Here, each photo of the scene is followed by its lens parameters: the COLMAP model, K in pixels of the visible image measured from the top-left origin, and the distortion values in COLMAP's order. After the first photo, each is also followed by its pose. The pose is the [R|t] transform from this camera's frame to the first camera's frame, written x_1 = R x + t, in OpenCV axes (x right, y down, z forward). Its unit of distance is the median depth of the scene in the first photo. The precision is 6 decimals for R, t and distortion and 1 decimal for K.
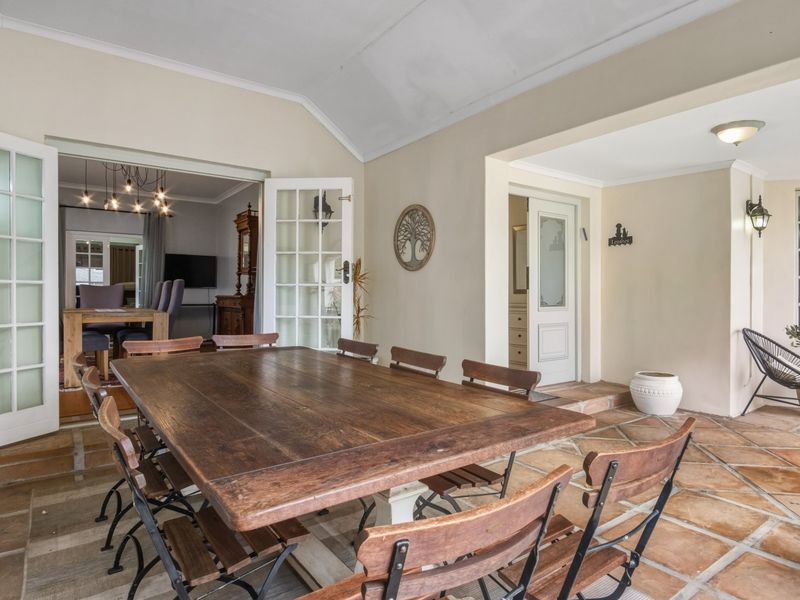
lens RADIAL K [[486.4, 0, 409.1], [0, 486.4, 297.6], [0, 0, 1]] dist [0.000273, -0.003108]
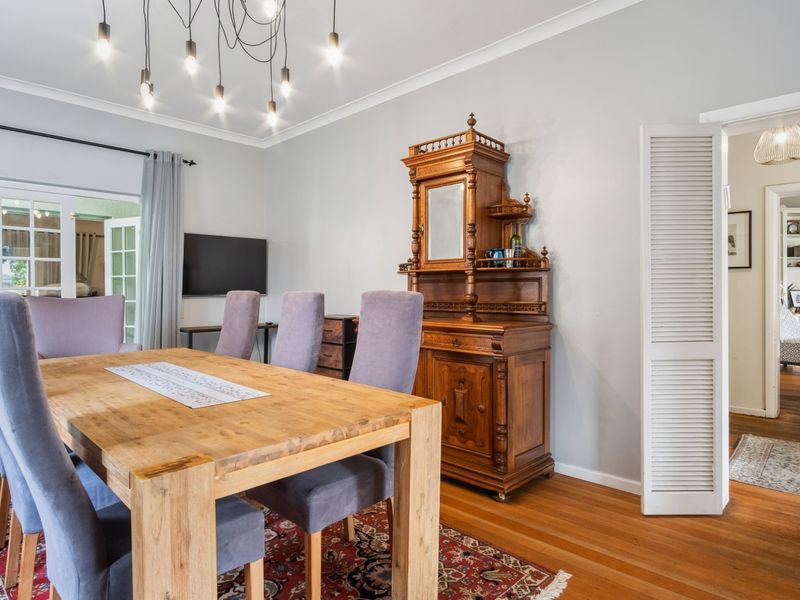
lens RADIAL K [[486.4, 0, 409.1], [0, 486.4, 297.6], [0, 0, 1]] dist [0.000273, -0.003108]
pose [[0.984843, -0.007421, 0.173289, -0.437863], [0.005107, 0.999892, 0.013793, -0.031481], [-0.173372, -0.012699, 0.984774, 0.537212]]
